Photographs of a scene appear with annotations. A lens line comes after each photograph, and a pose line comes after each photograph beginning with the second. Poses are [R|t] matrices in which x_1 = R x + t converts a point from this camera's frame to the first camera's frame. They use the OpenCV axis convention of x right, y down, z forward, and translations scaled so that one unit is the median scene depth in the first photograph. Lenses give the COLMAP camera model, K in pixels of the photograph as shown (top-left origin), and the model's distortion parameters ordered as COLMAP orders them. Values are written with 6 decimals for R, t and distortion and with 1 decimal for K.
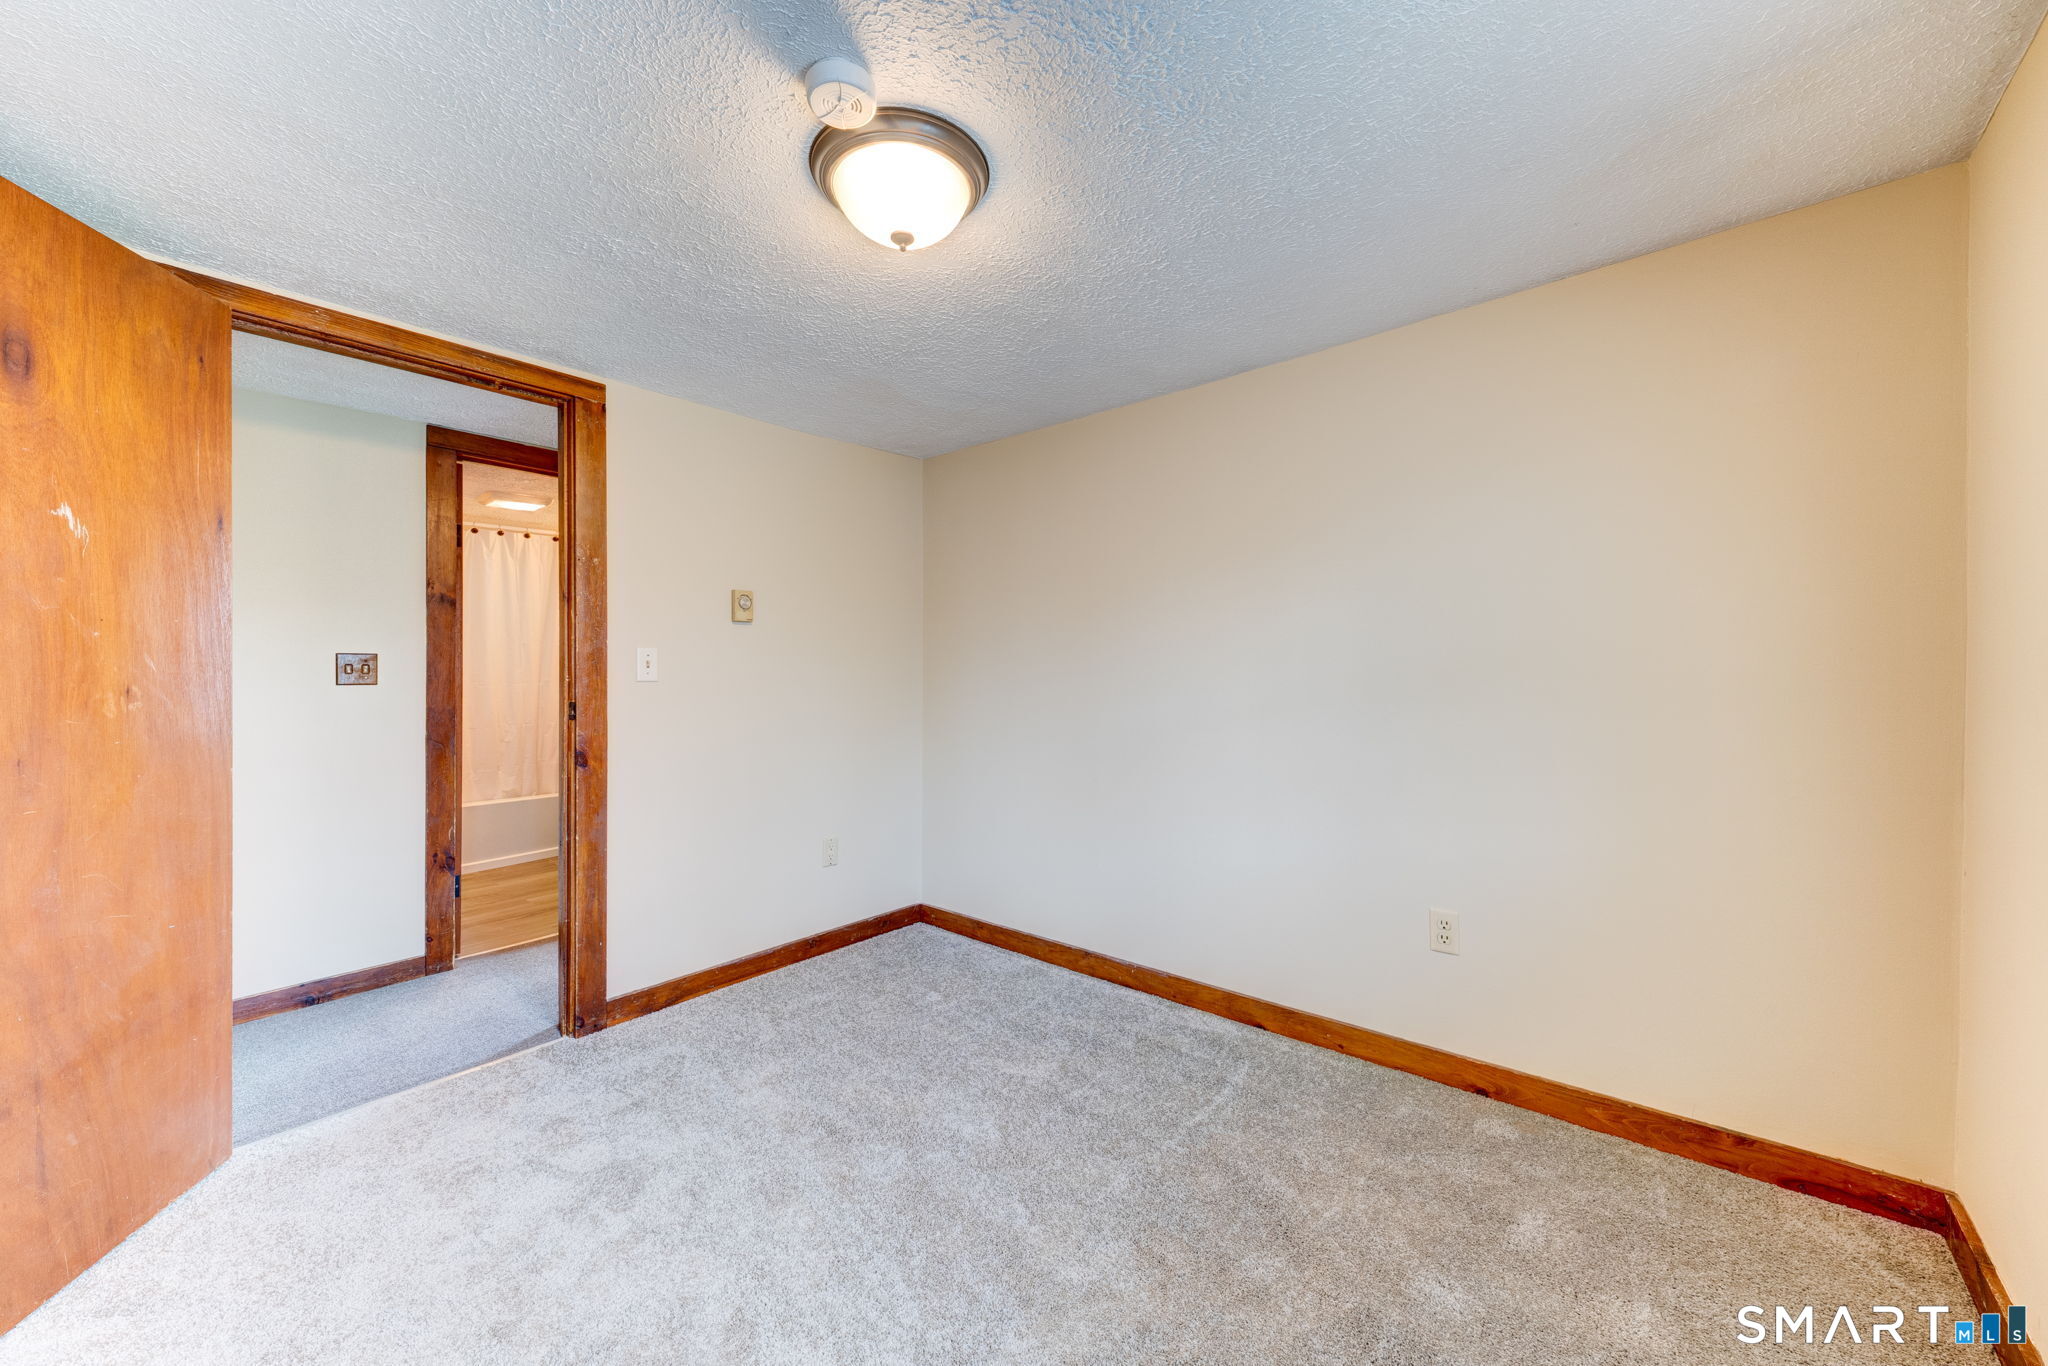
lens RADIAL K [[769.3, 0, 1020.8], [0, 769.3, 681.7], [0, 0, 1]] dist [0.001393, 0.000218]
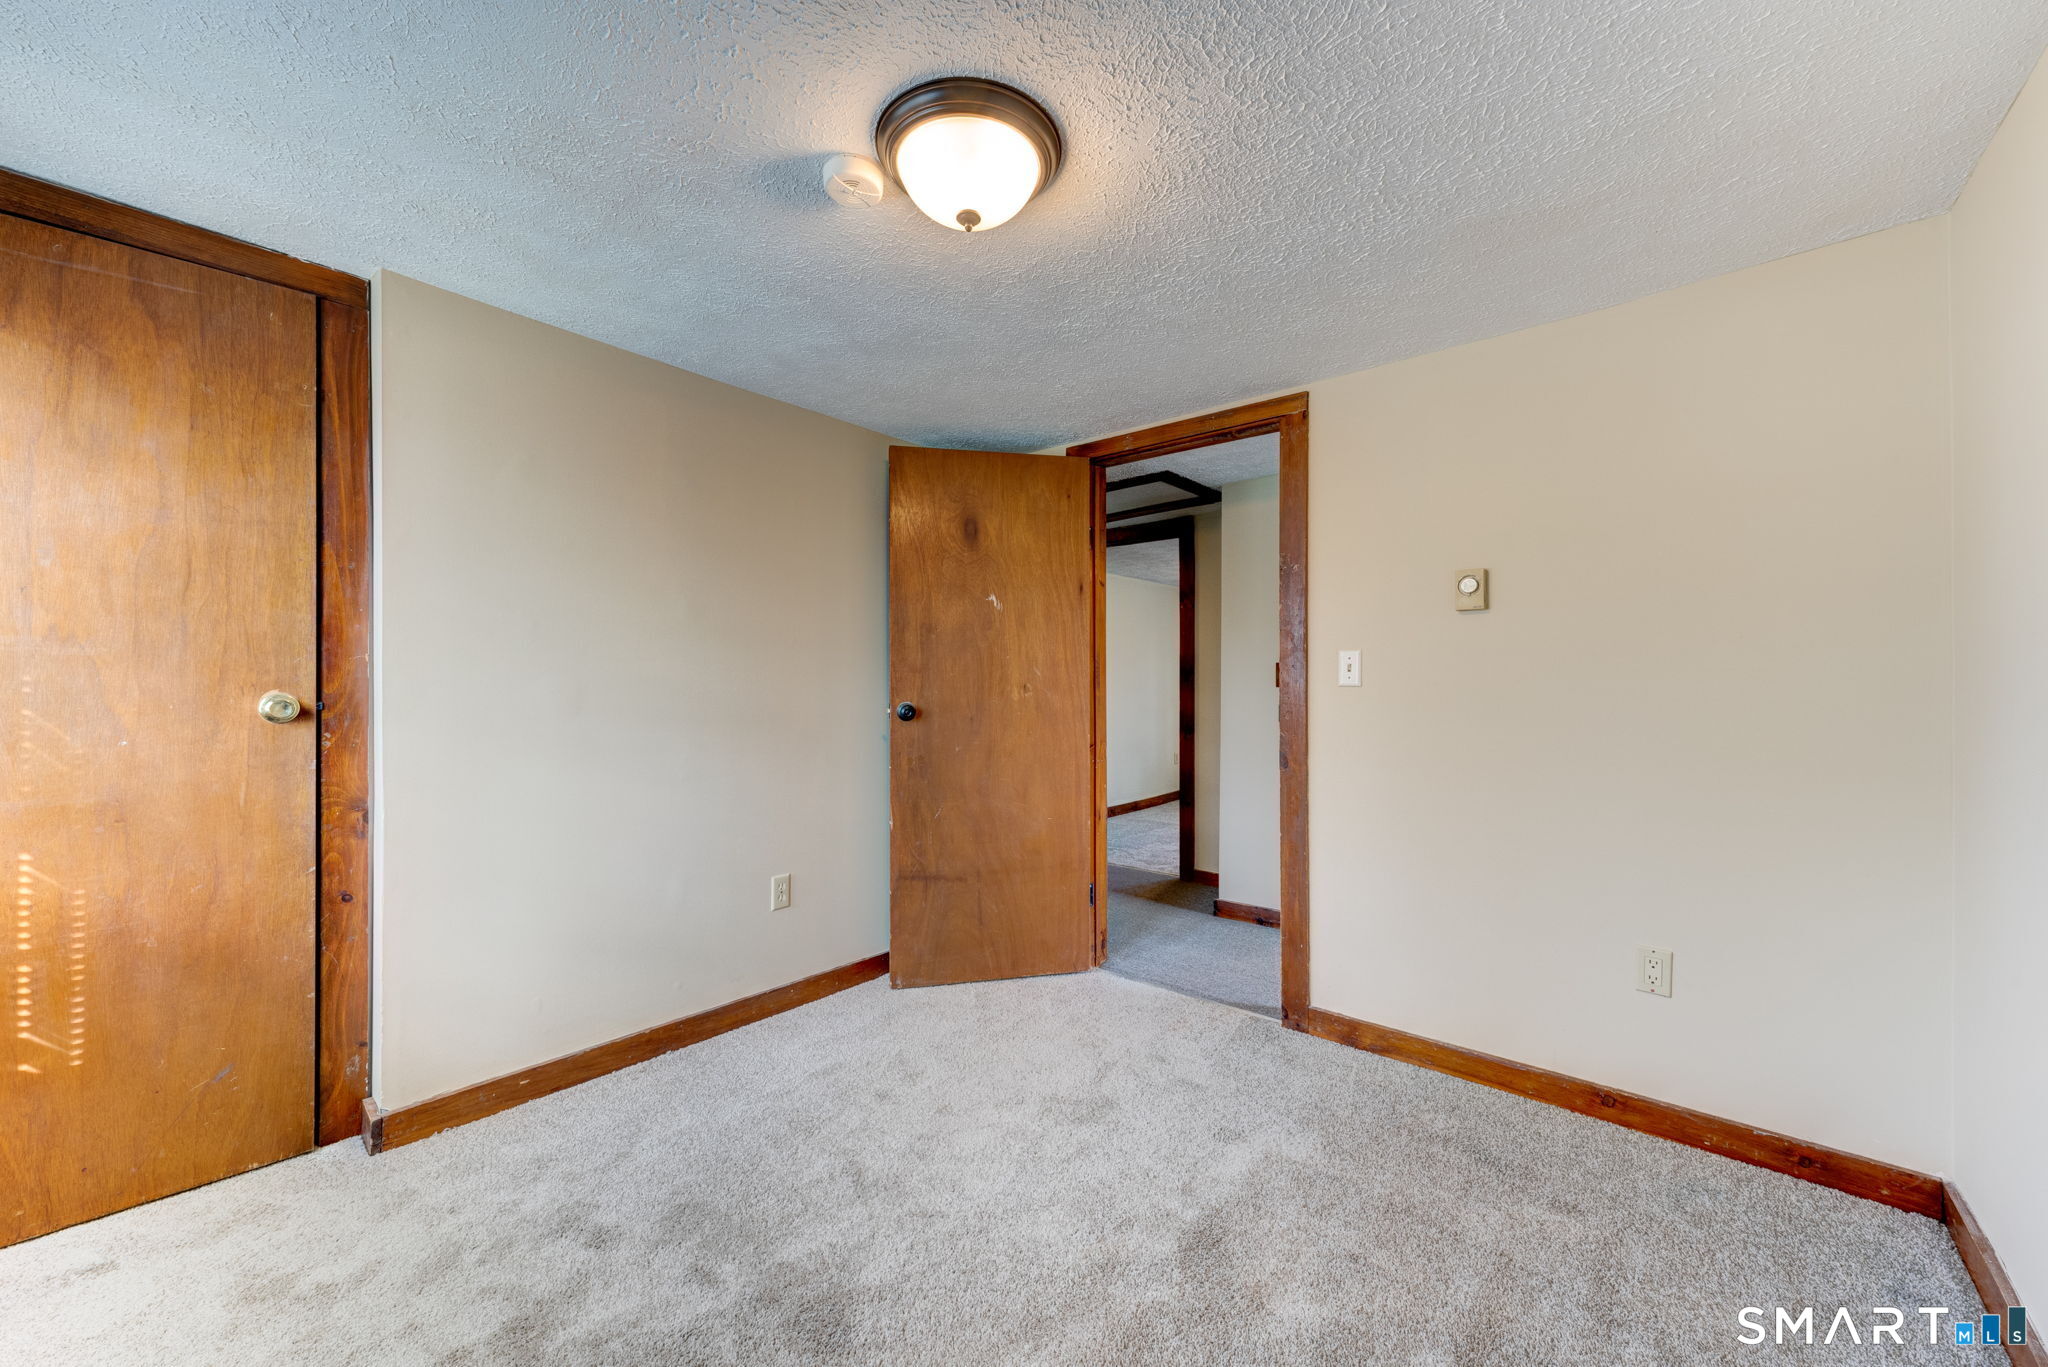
lens RADIAL K [[769.3, 0, 1019.4], [0, 769.3, 678.4], [0, 0, 1]] dist [0.001393, 0.000218]
pose [[-0.002272, -0.002927, -0.999993, 0.503666], [-0.015275, 0.999879, -0.002892, -0.001774], [0.999881, 0.015268, -0.002316, 0.682813]]
